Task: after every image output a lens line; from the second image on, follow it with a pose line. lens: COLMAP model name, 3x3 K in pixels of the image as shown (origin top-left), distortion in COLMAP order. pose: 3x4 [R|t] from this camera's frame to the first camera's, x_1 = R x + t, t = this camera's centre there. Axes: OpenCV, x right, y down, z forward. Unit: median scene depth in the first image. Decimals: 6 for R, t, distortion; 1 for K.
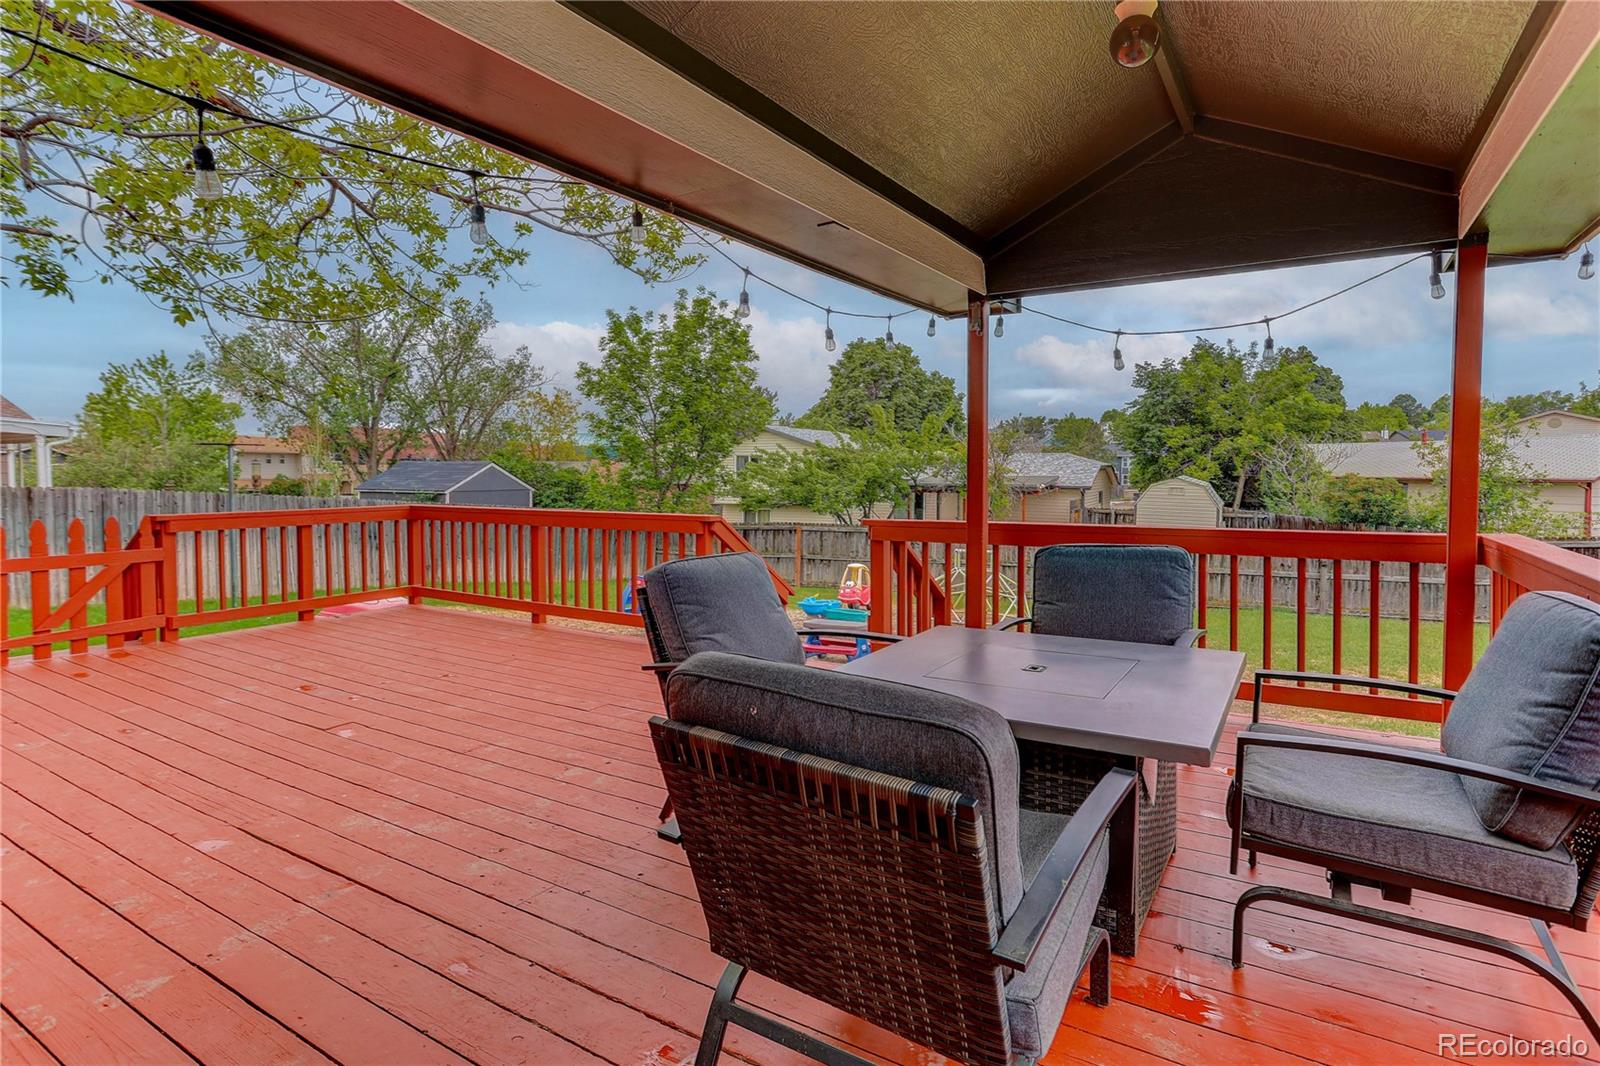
lens RADIAL K [[798.6, 0, 846.9], [0, 798.6, 530.7], [0, 0, 1]] dist [-0.019368, 0.004408]
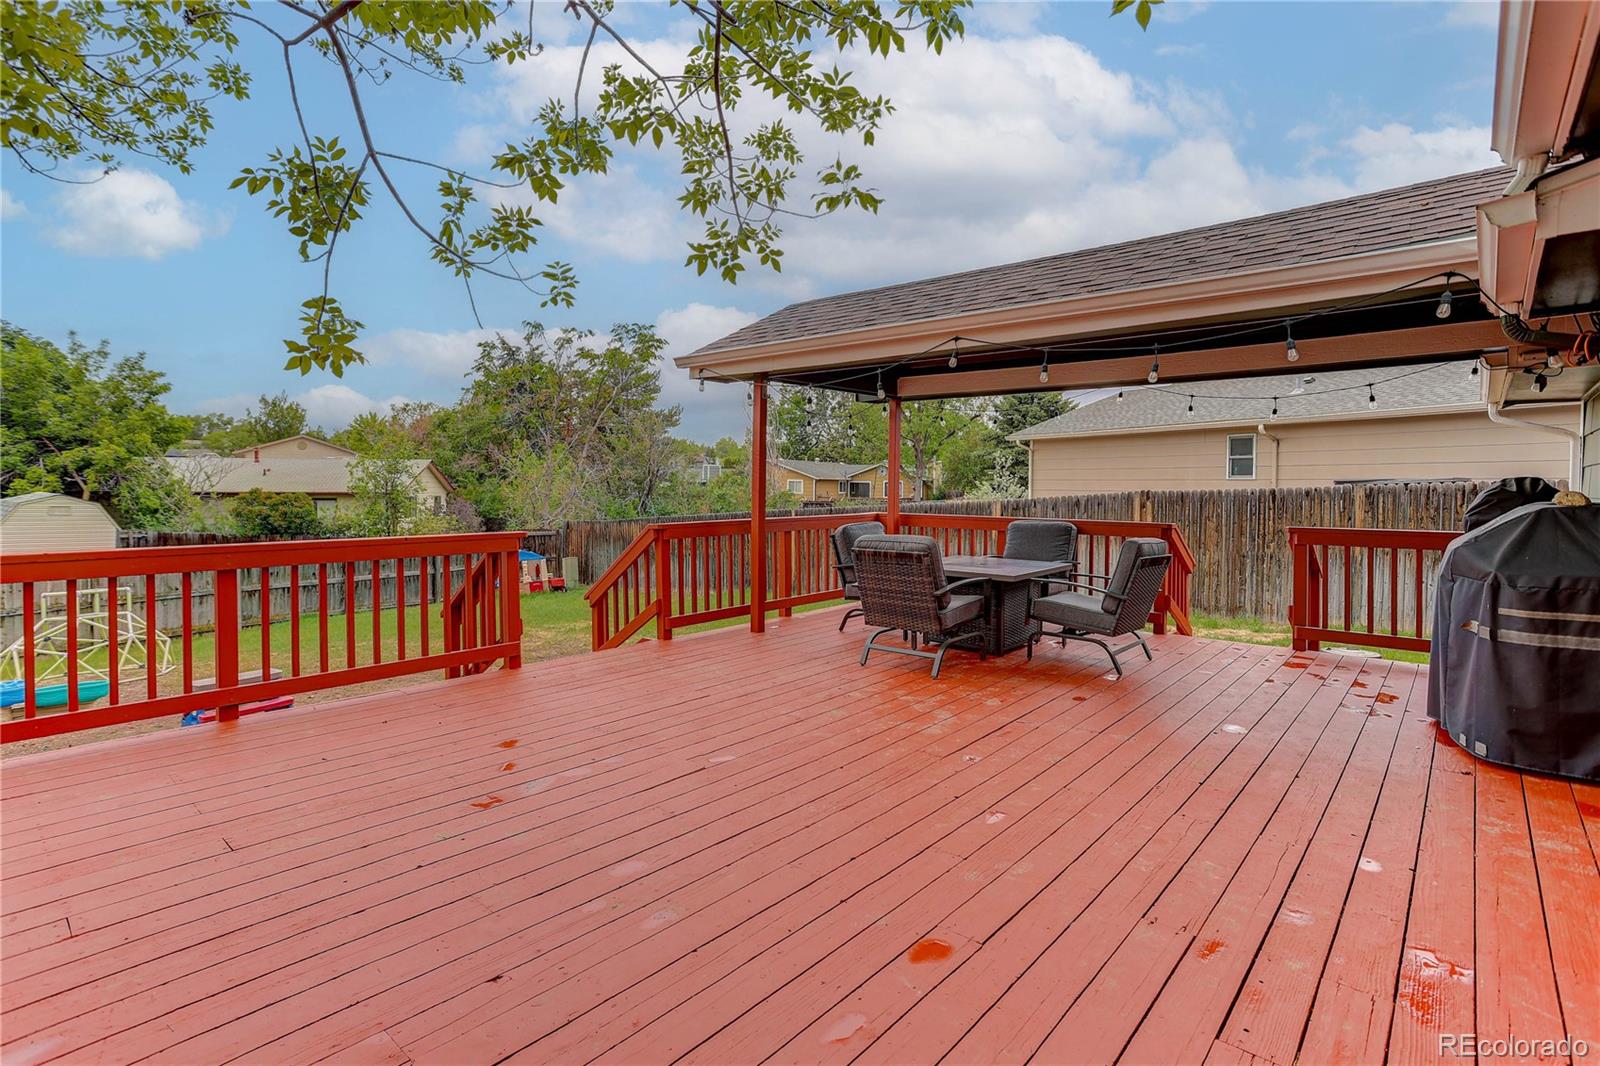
lens RADIAL K [[768.6, 0, 814.9], [0, 768.6, 493.2], [0, 0, 1]] dist [-0.021180, 0.002184]
pose [[0.193256, -0.011559, 0.981080, -0.223865], [0.074611, 0.997208, -0.002949, -0.008160], [-0.978307, 0.073769, 0.193579, 0.100839]]
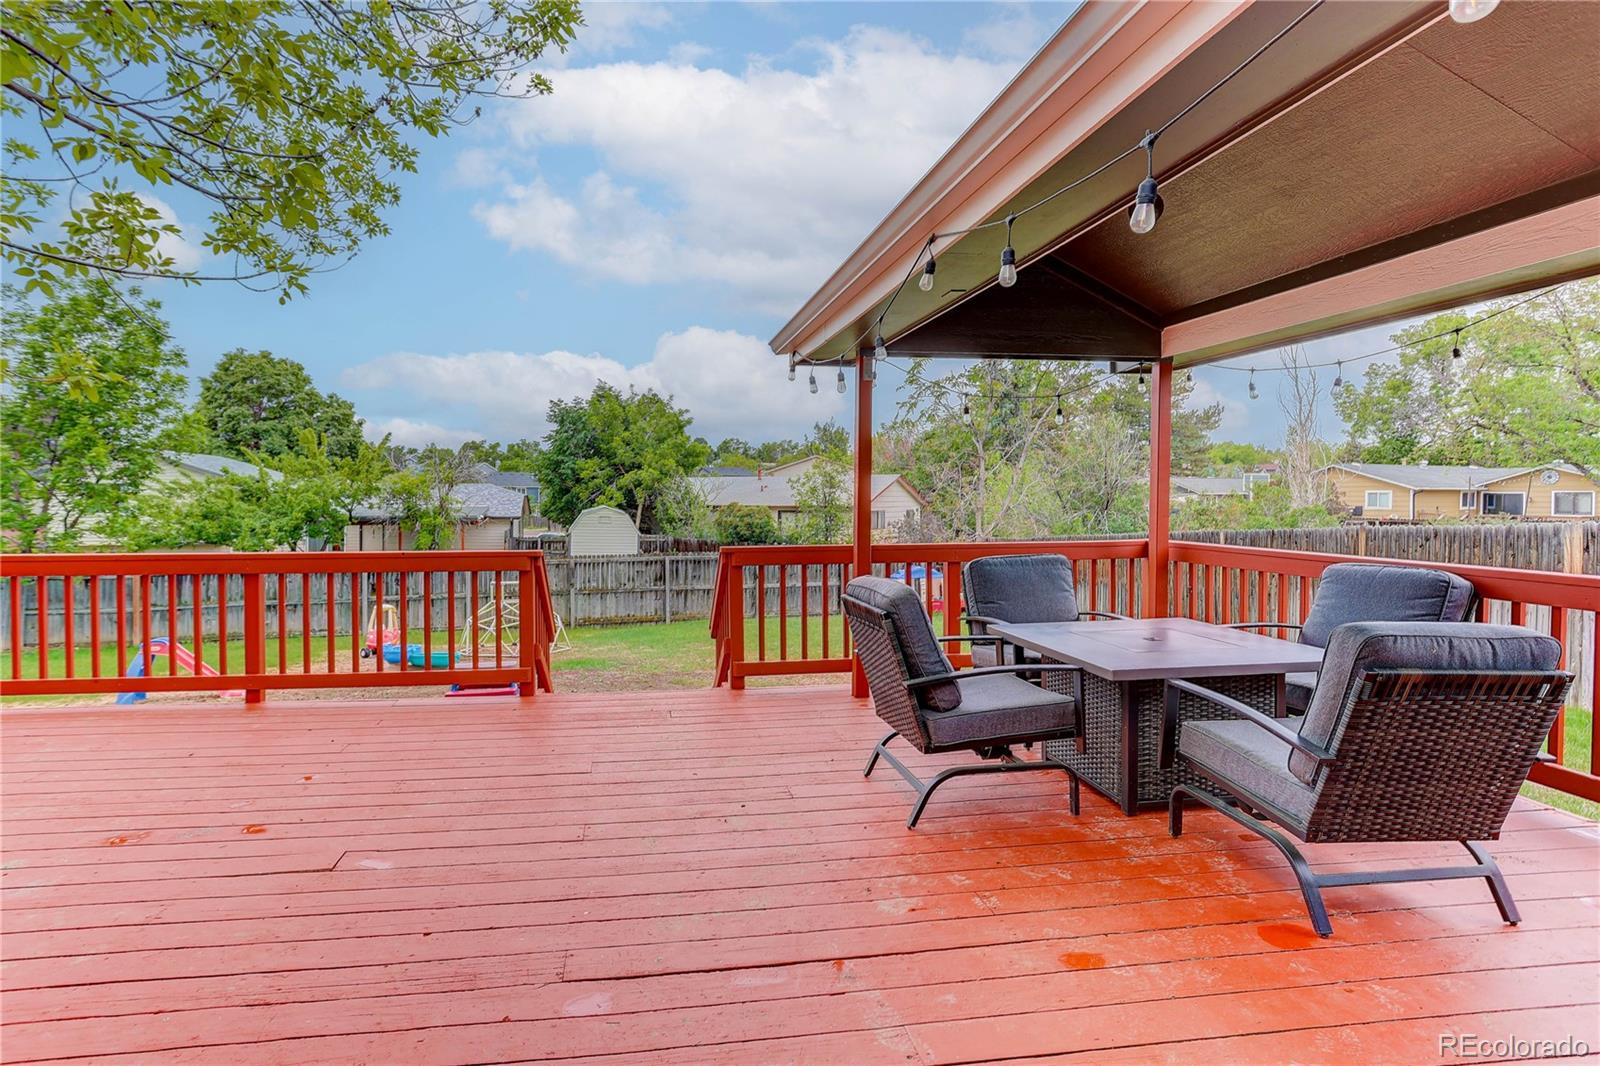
lens RADIAL K [[798.6, 0, 715.8], [0, 798.6, 518.4], [0, 0, 1]] dist [-0.019368, 0.004408]
pose [[0.797987, -0.017993, 0.602406, -0.118949], [0.050323, 0.998053, -0.036850, -0.002305], [-0.600570, 0.059720, 0.797339, 0.032299]]
